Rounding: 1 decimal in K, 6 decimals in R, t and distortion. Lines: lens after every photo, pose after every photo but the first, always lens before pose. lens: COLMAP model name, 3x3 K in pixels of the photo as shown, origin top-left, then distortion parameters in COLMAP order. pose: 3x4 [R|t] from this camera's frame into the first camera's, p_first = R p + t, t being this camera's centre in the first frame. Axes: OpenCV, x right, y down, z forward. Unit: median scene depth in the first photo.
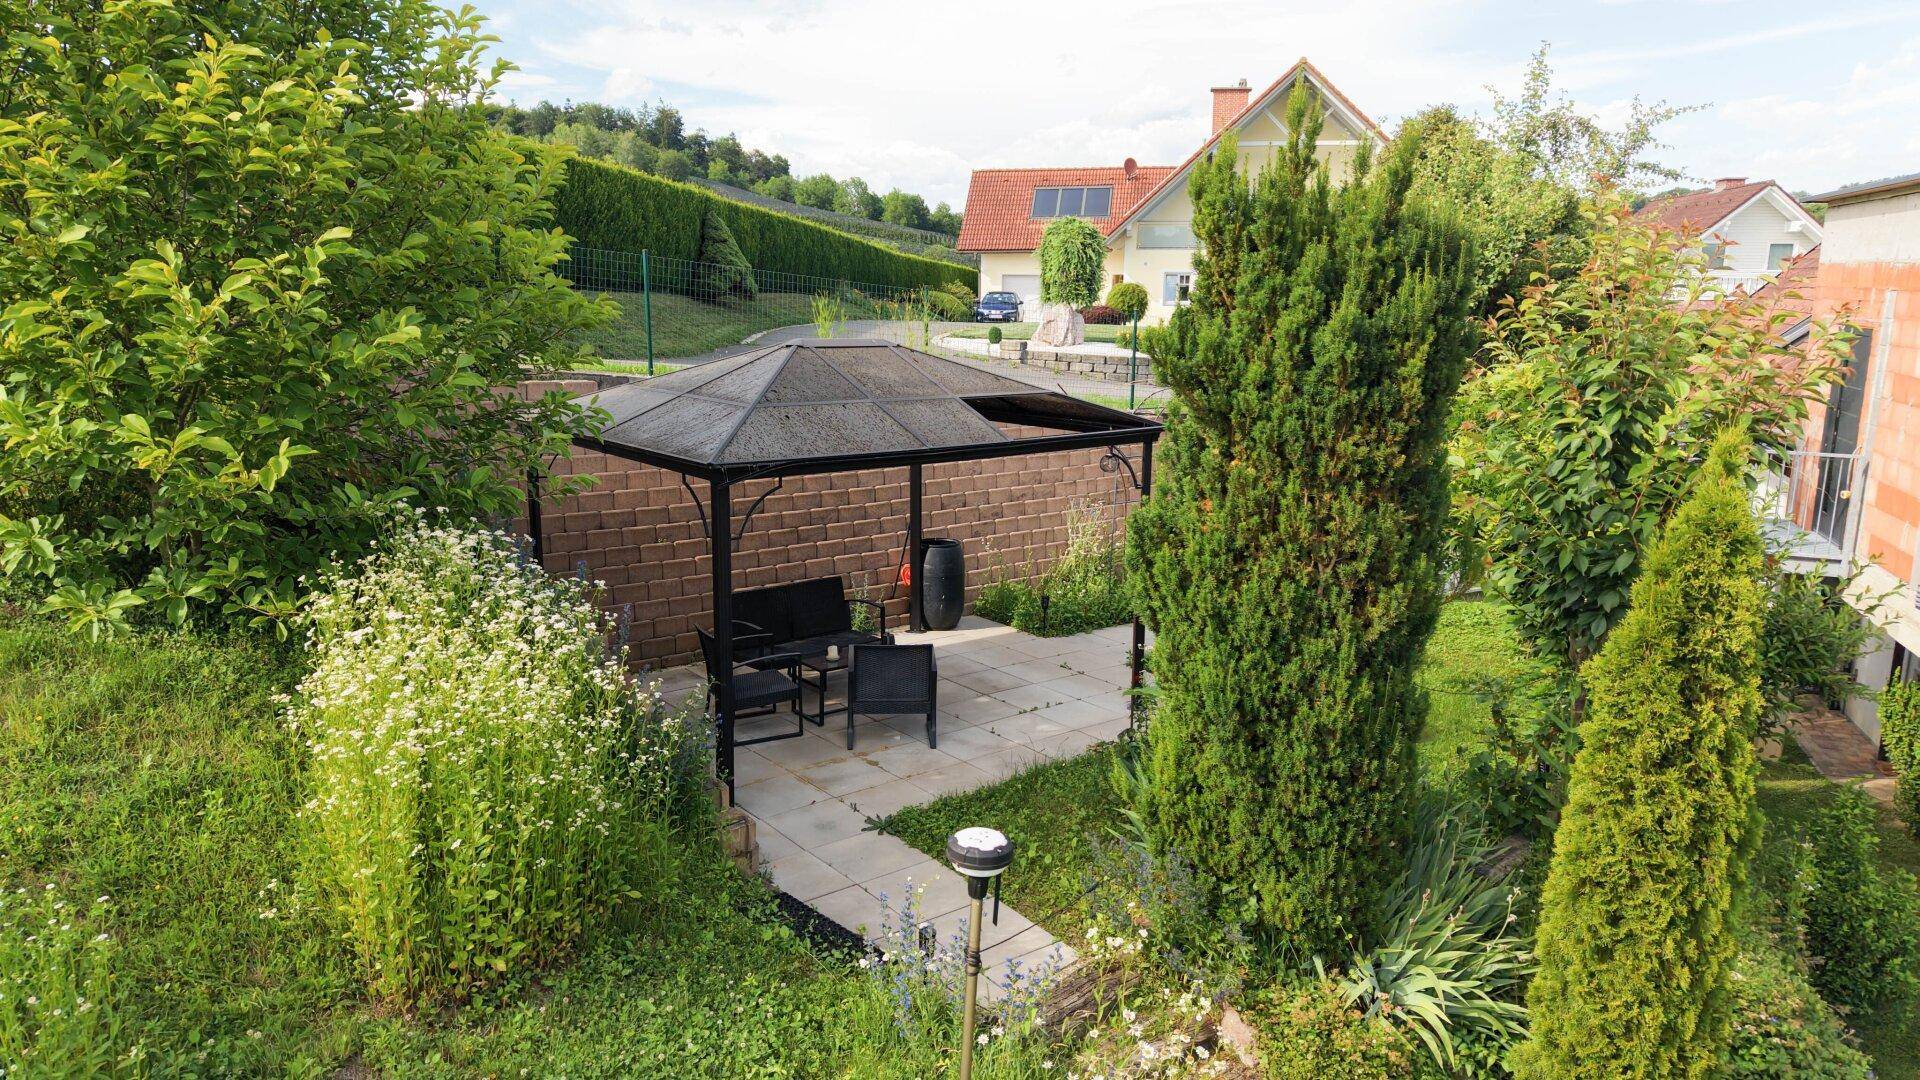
lens RADIAL K [[1296.0, 0, 962.9], [0, 1296.0, 538.0], [0, 0, 1]] dist [0.041037, -0.041251]
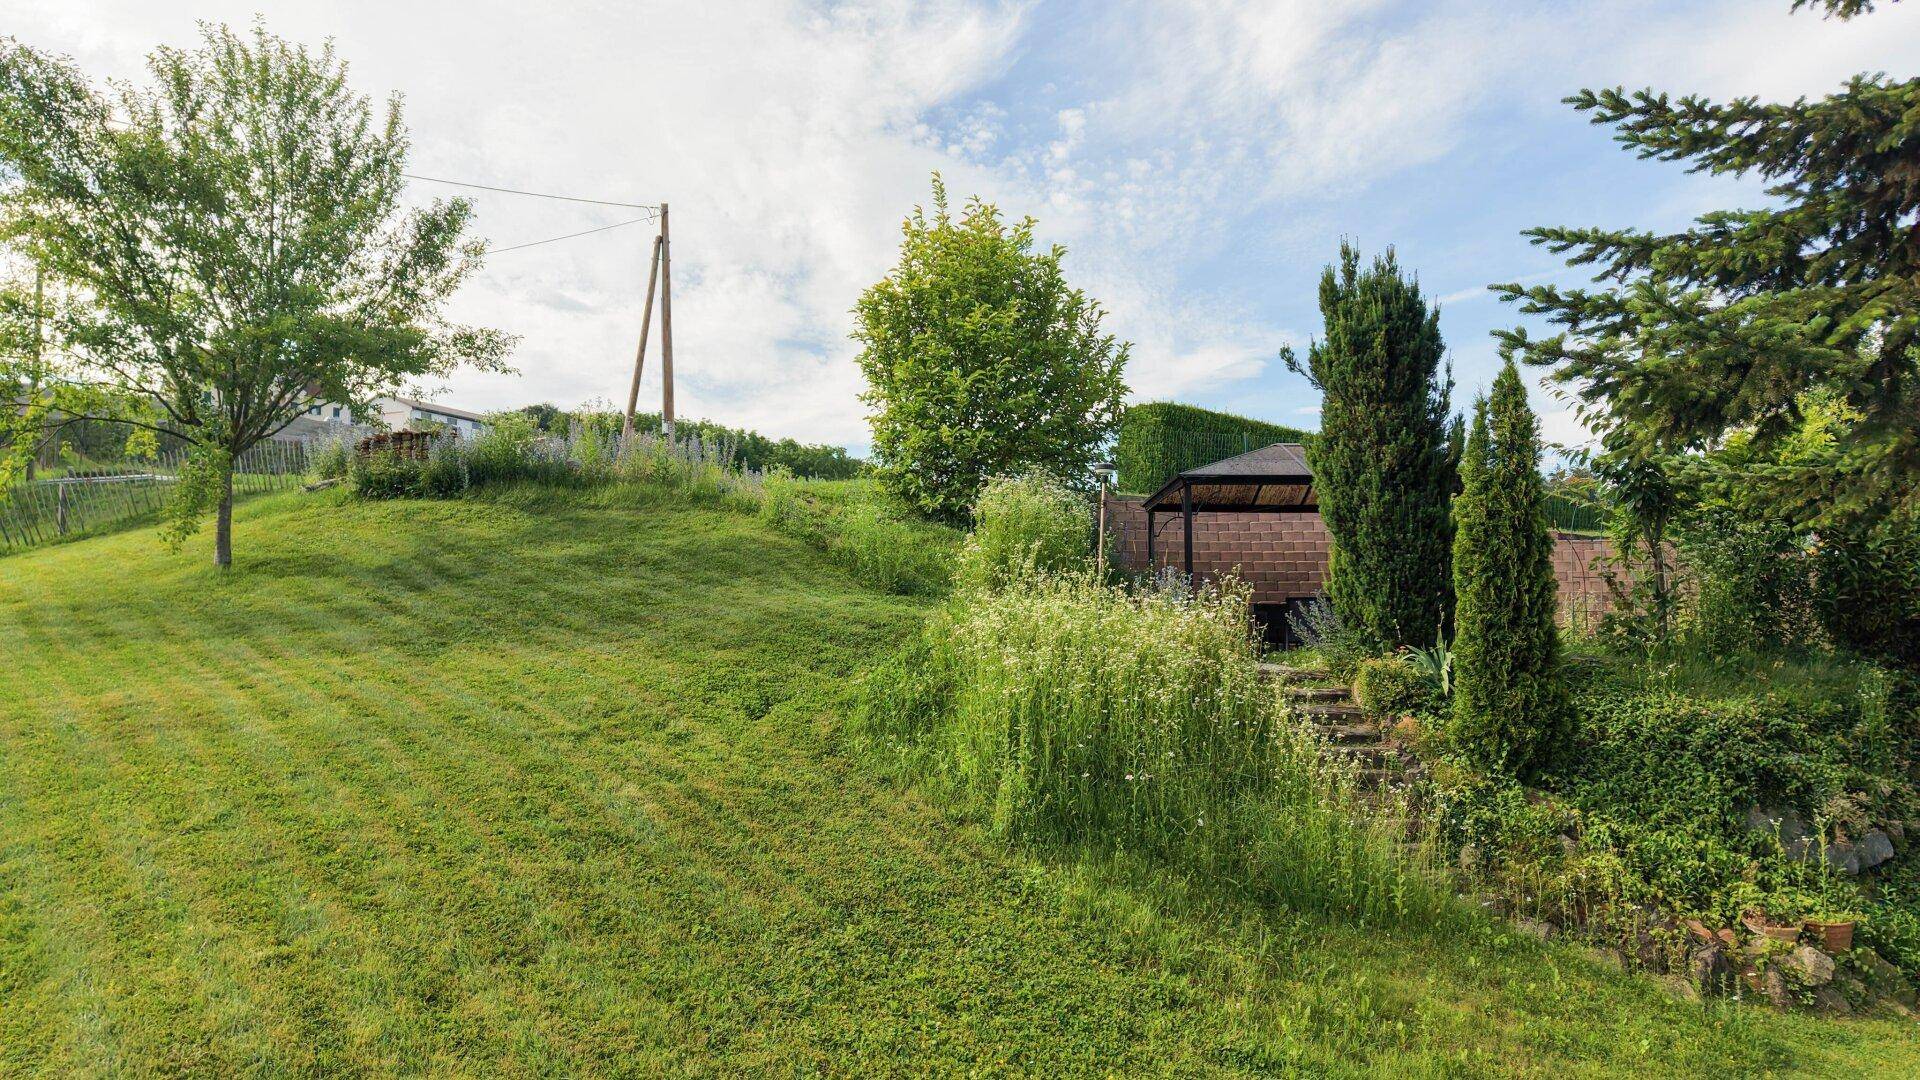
lens RADIAL K [[1296.0, 0, 962.4], [0, 1296.0, 545.8], [0, 0, 1]] dist [0.041037, -0.041251]
pose [[0.778245, -0.068926, -0.624167, 1.093808], [-0.109043, 0.964025, -0.242416, 0.787101], [0.618421, 0.256719, 0.742732, -0.985312]]
